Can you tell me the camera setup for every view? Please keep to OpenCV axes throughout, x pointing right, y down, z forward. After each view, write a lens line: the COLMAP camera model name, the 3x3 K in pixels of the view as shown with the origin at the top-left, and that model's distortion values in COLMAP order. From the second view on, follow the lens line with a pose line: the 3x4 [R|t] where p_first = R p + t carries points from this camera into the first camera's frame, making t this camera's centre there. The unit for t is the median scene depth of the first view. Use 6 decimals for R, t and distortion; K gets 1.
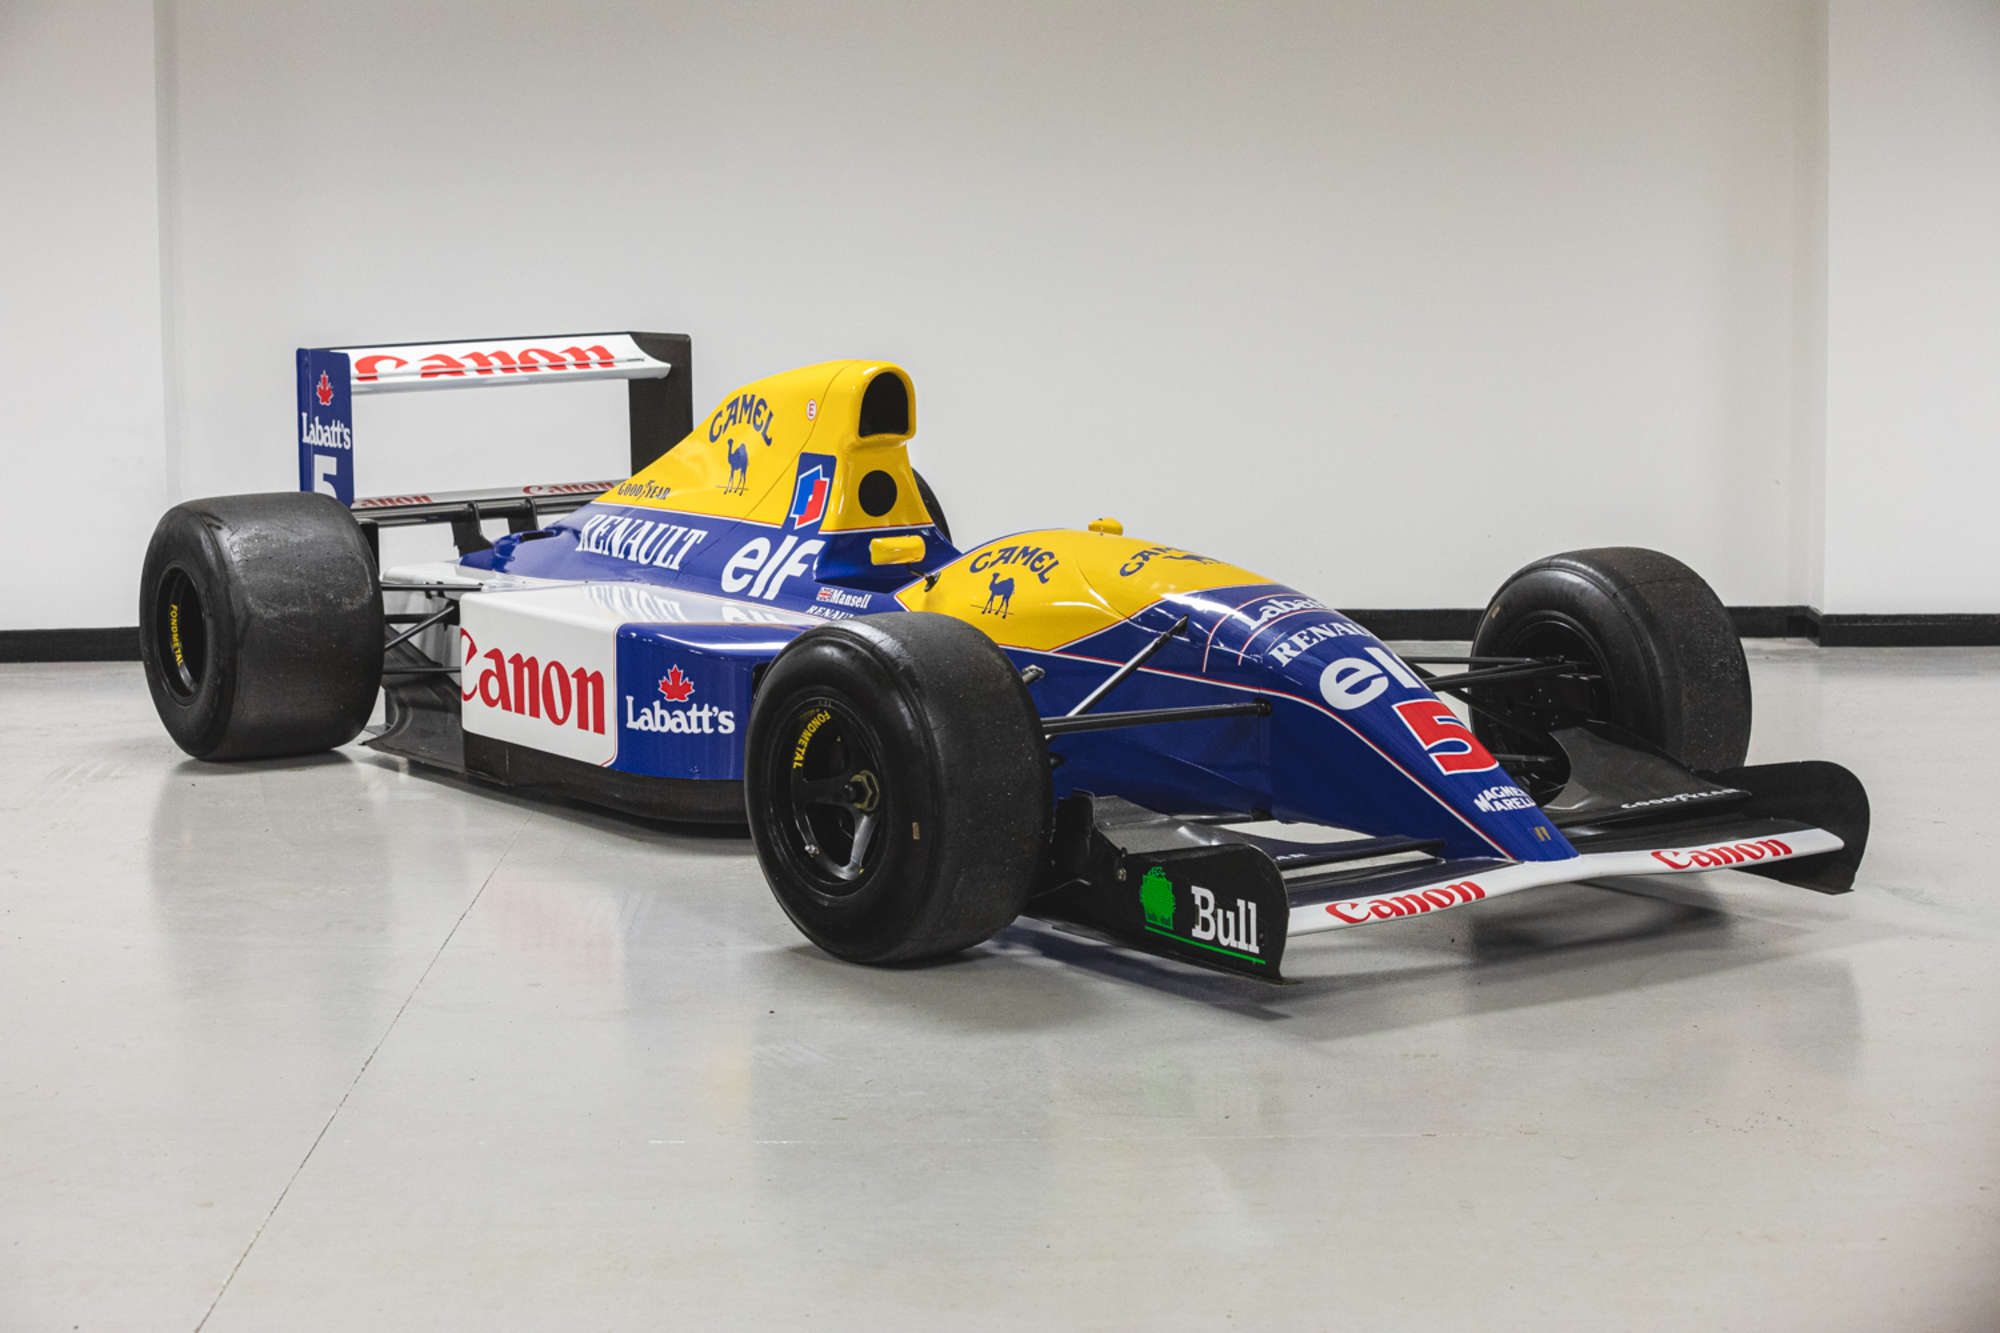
lens RADIAL K [[4060.0, 0, 1000.0], [0, 4060.0, 666.5], [0, 0, 1]] dist [-0.307211, 0.022003]
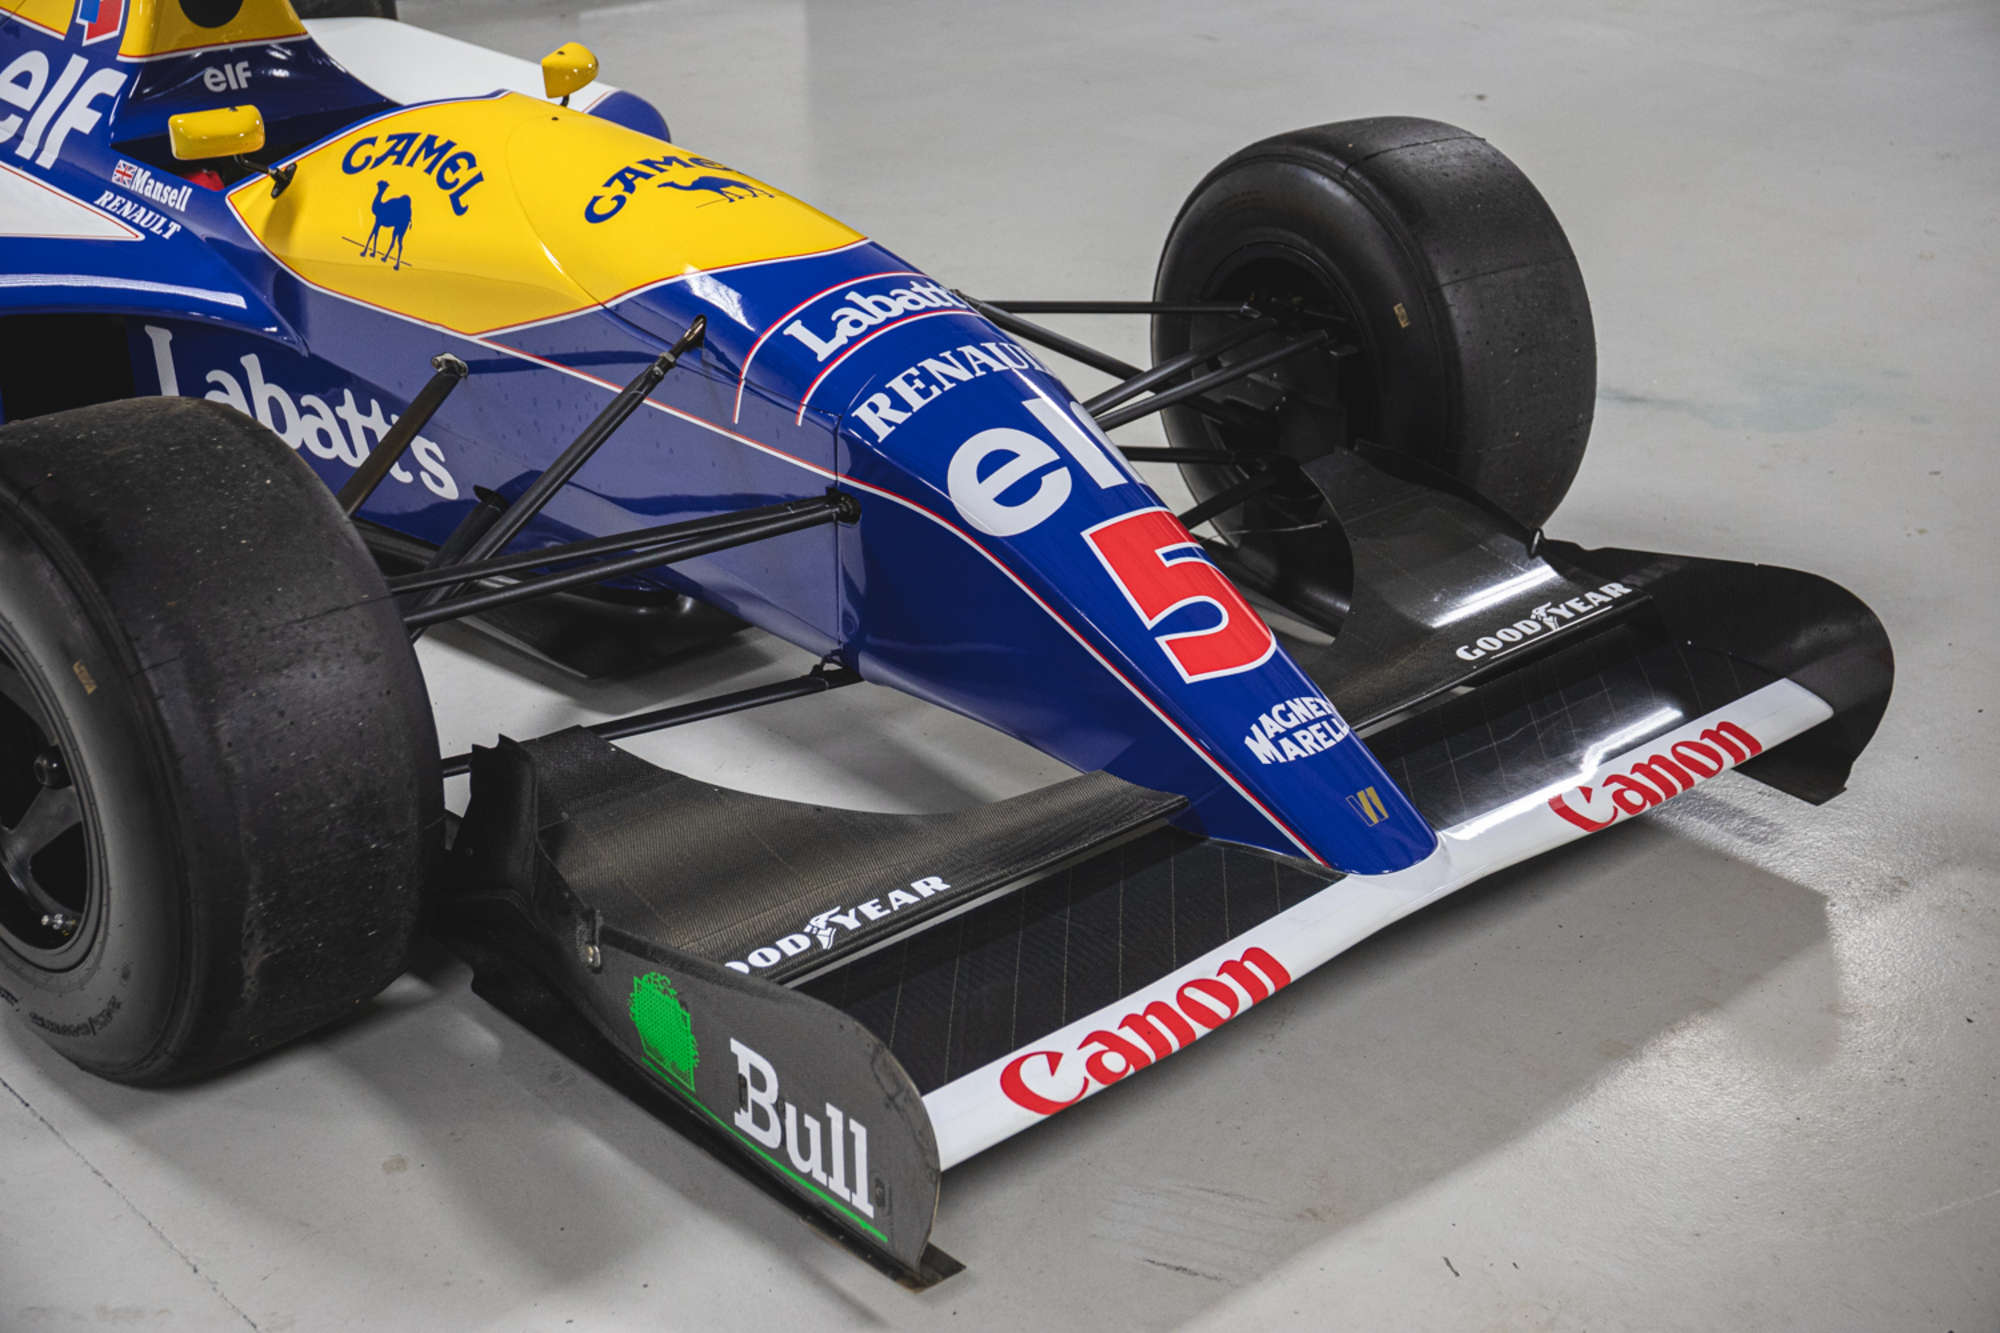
lens RADIAL K [[2803.8, 0, 1000.0], [0, 2803.8, 666.5], [0, 0, 1]] dist [0.041068, 0.205811]
pose [[0.989085, -0.042785, 0.140997, 0.027179], [0.000375, 0.957641, 0.287964, -0.073105], [-0.147345, -0.284768, 0.947205, 0.556379]]
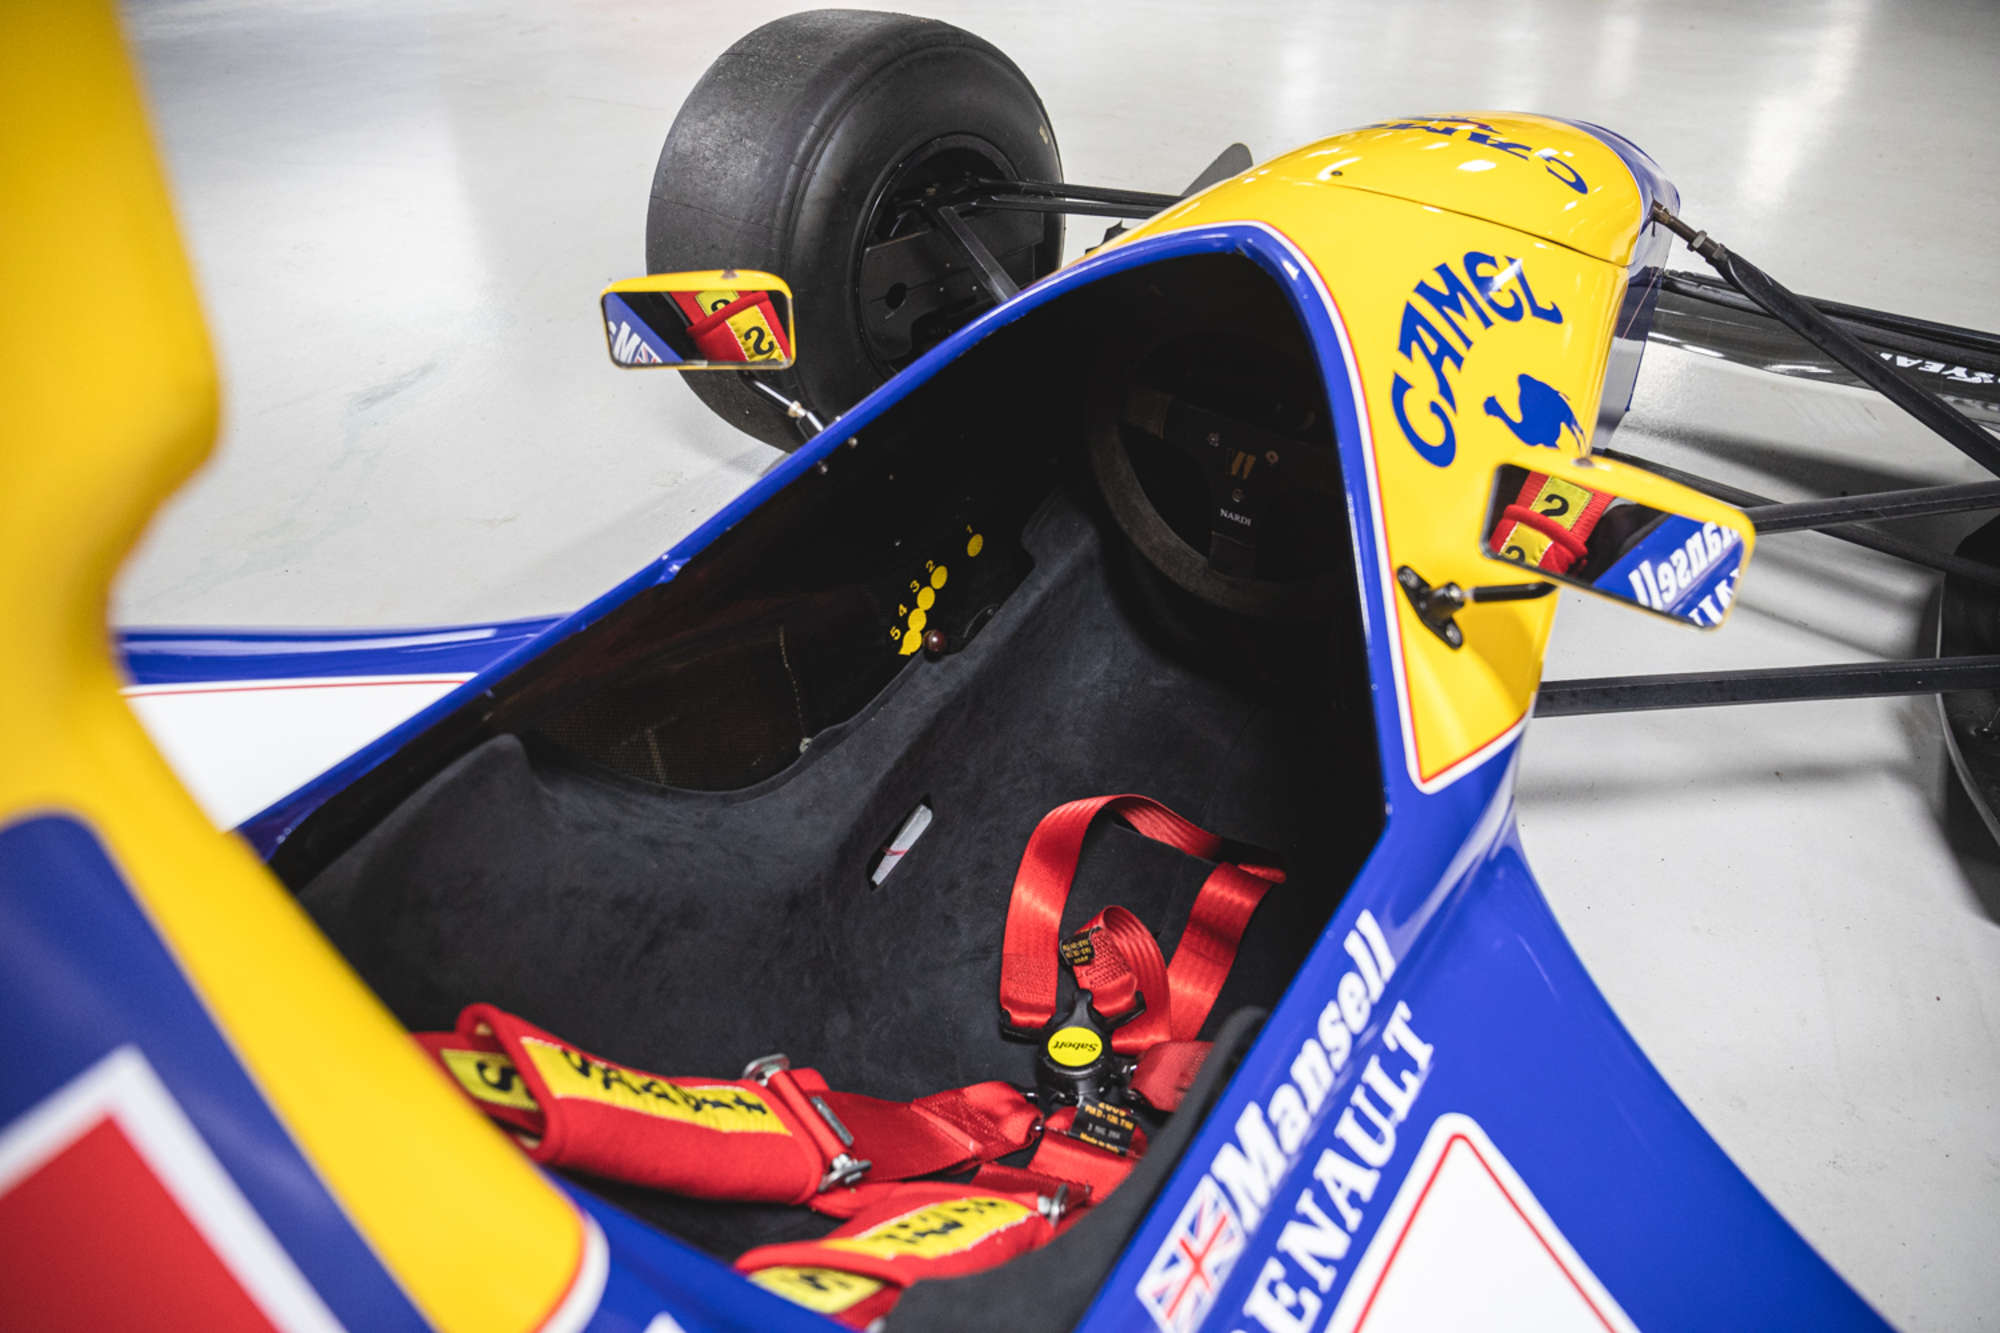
lens RADIAL K [[1362.0, 0, 1000.0], [0, 1362.0, 666.5], [0, 0, 1]] dist [-0.085362, 0.000379]
pose [[-0.393909, -0.513886, 0.762074, -0.069545], [0.143972, 0.784378, 0.603344, -0.070228], [-0.907804, 0.347380, -0.234988, 1.039816]]
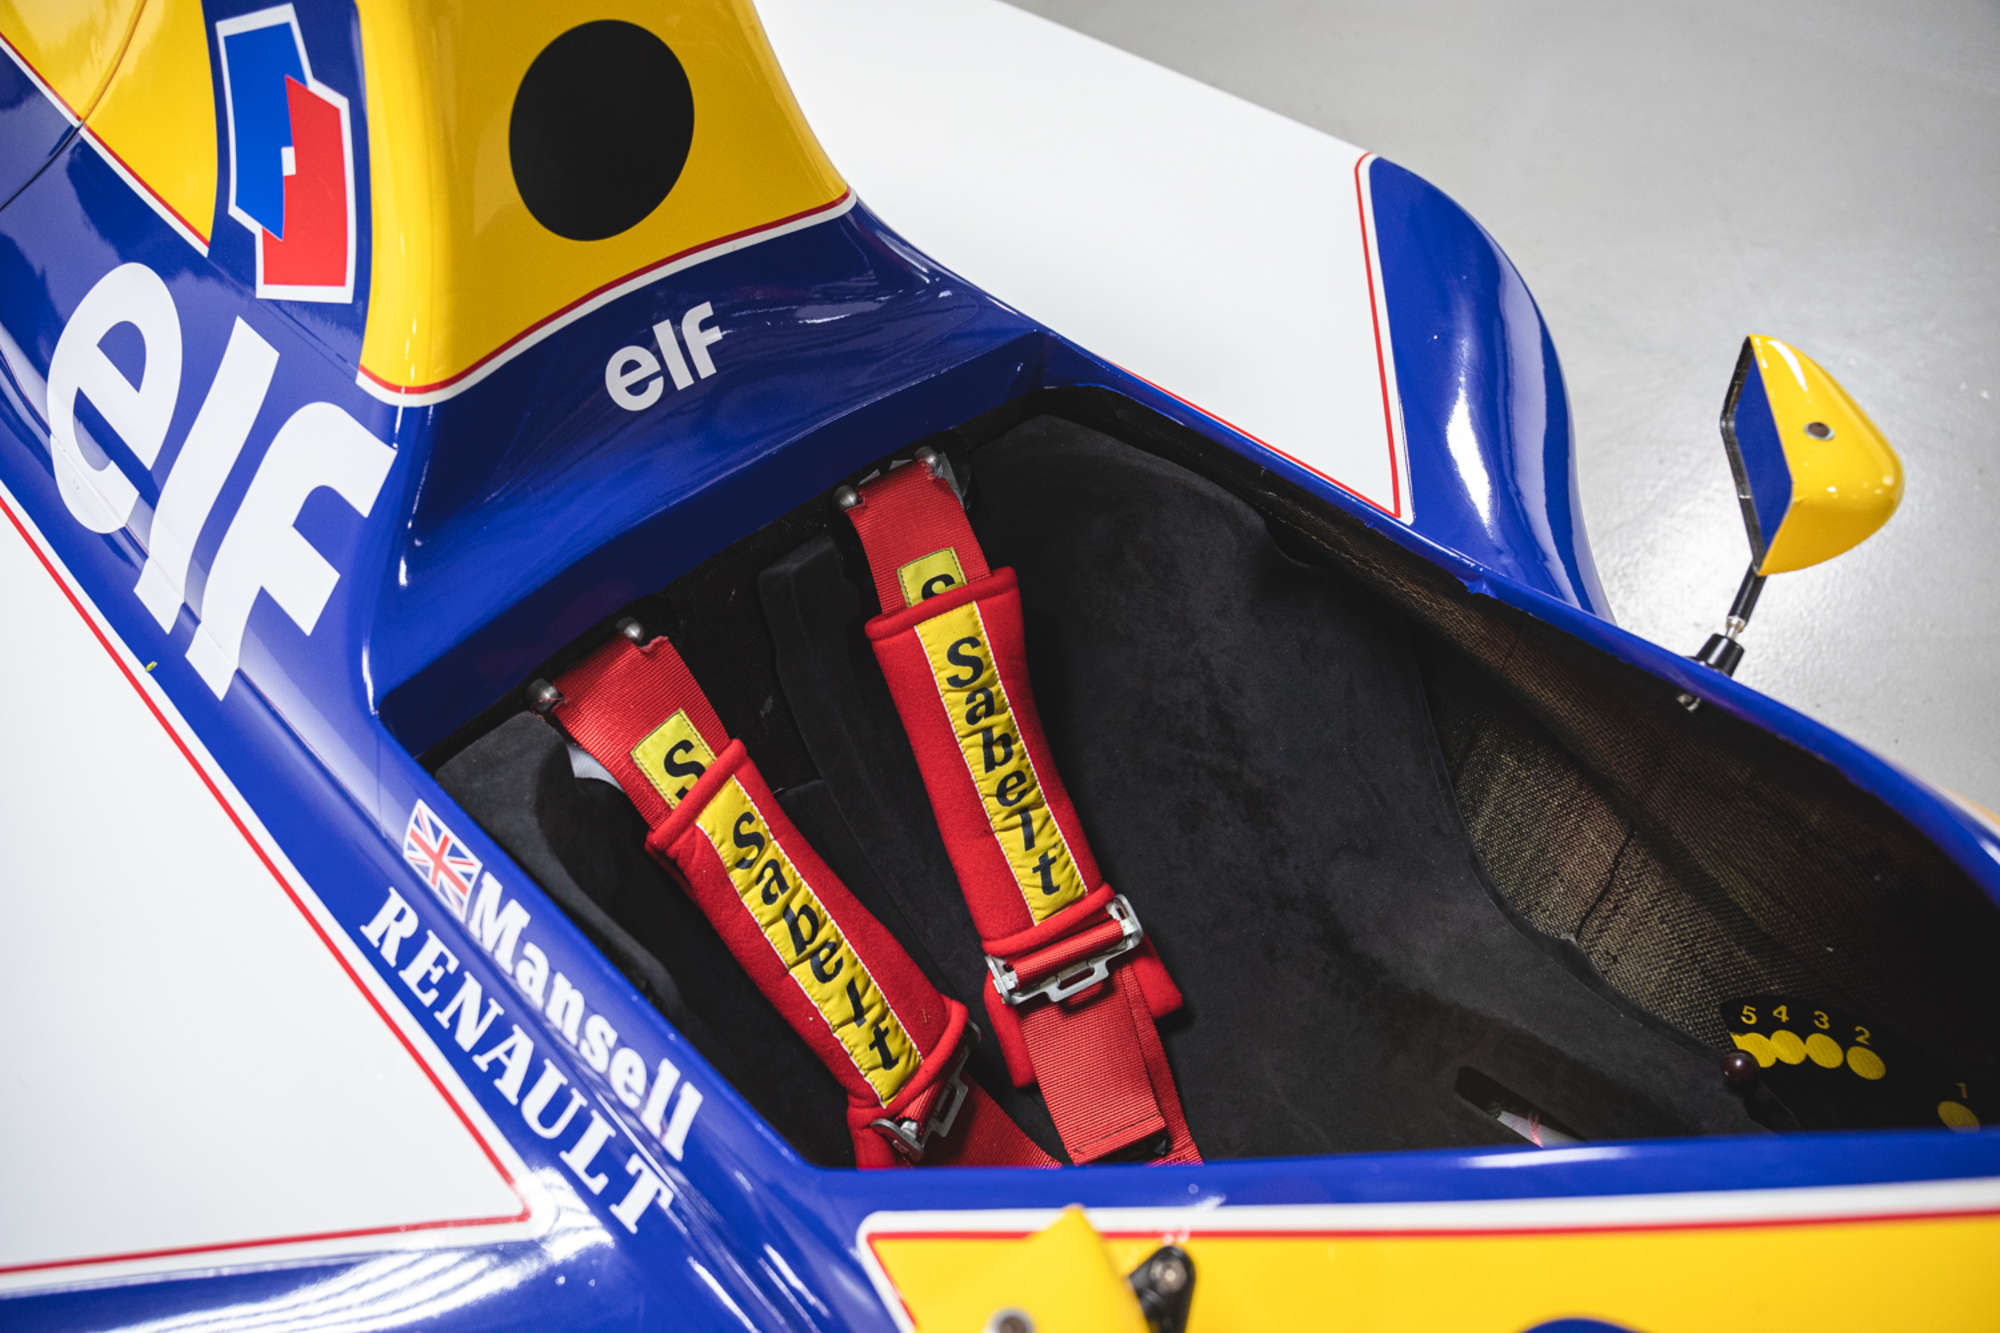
lens RADIAL K [[1490.9, 0, 1000.0], [0, 1490.9, 666.5], [0, 0, 1]] dist [-0.081824, 0.082867]
pose [[0.978975, -0.126195, 0.160258, -0.027175], [0.000545, 0.787270, 0.616608, -0.072297], [-0.203980, -0.603557, 0.770786, 0.970864]]
